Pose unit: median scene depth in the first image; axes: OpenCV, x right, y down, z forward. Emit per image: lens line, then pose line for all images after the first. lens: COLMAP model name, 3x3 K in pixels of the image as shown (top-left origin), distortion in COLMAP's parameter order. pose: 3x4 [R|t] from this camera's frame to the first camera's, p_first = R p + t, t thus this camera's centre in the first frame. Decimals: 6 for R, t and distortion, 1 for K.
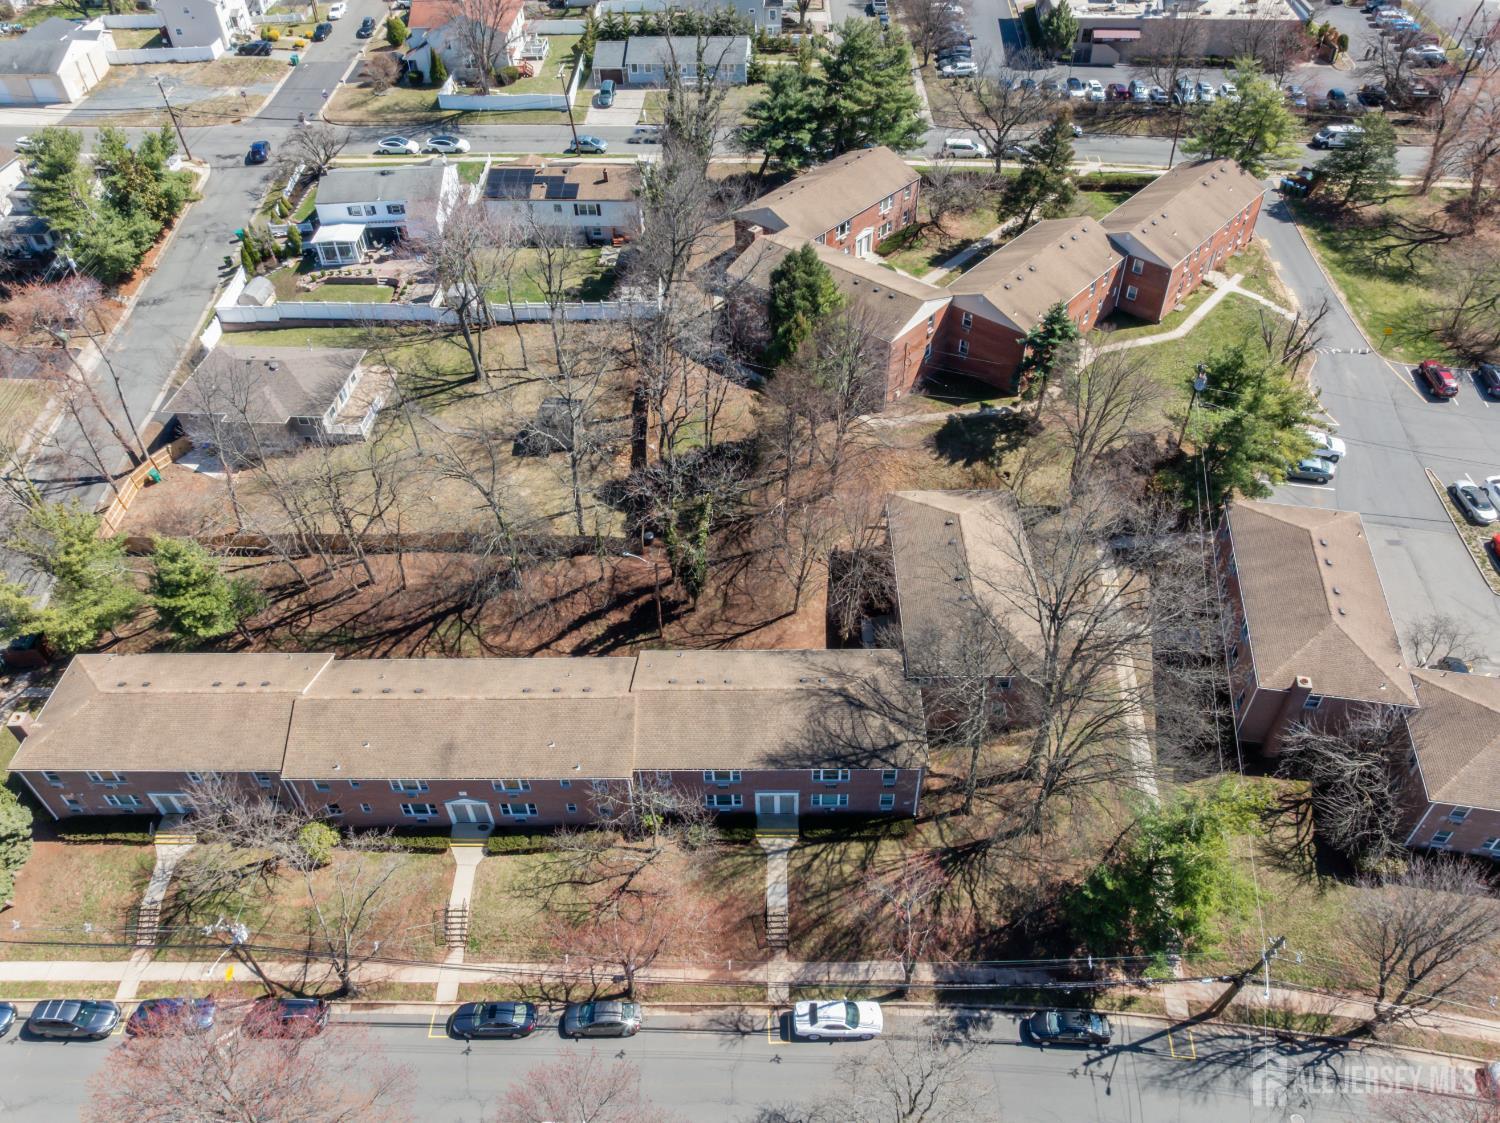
lens RADIAL K [[1123.5, 0, 750.0], [0, 1123.5, 561.5], [0, 0, 1]] dist [-0.048628, -0.001131]
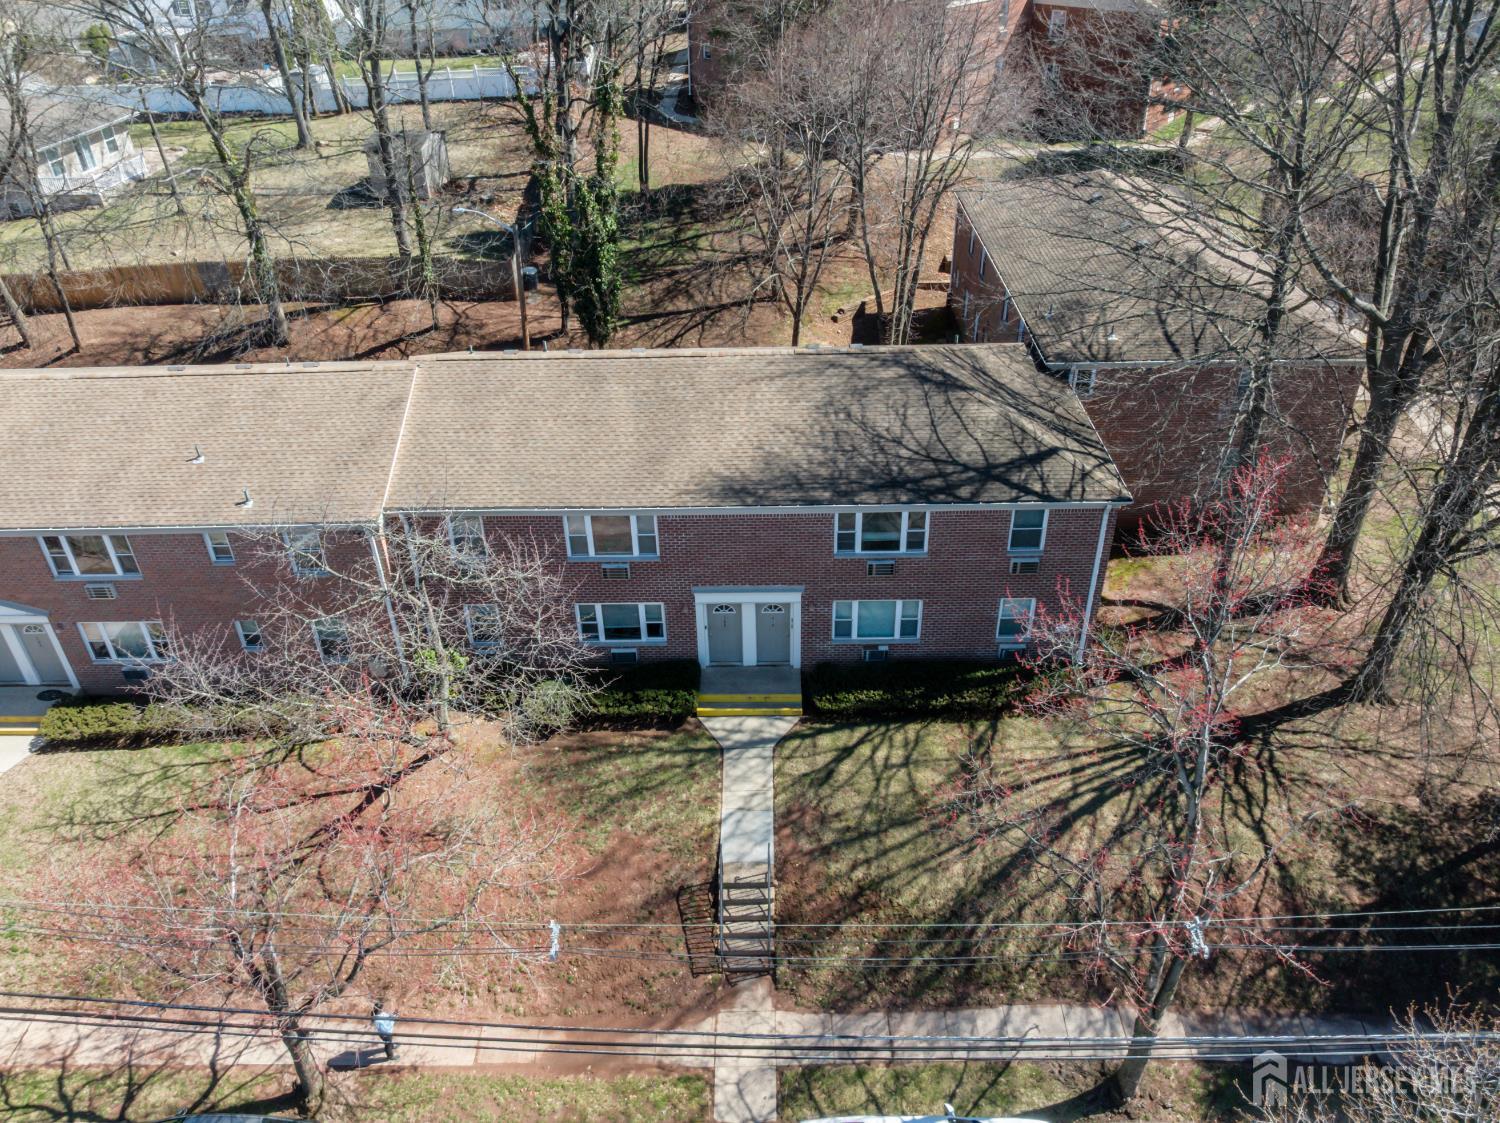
lens RADIAL K [[1123.5, 0, 750.0], [0, 1123.5, 561.5], [0, 0, 1]] dist [-0.048628, -0.001131]
pose [[0.999995, 0.001986, 0.002447, 0.024189], [-0.001560, 0.986636, -0.162930, 0.265427], [-0.002738, 0.162925, 0.986635, 0.604573]]
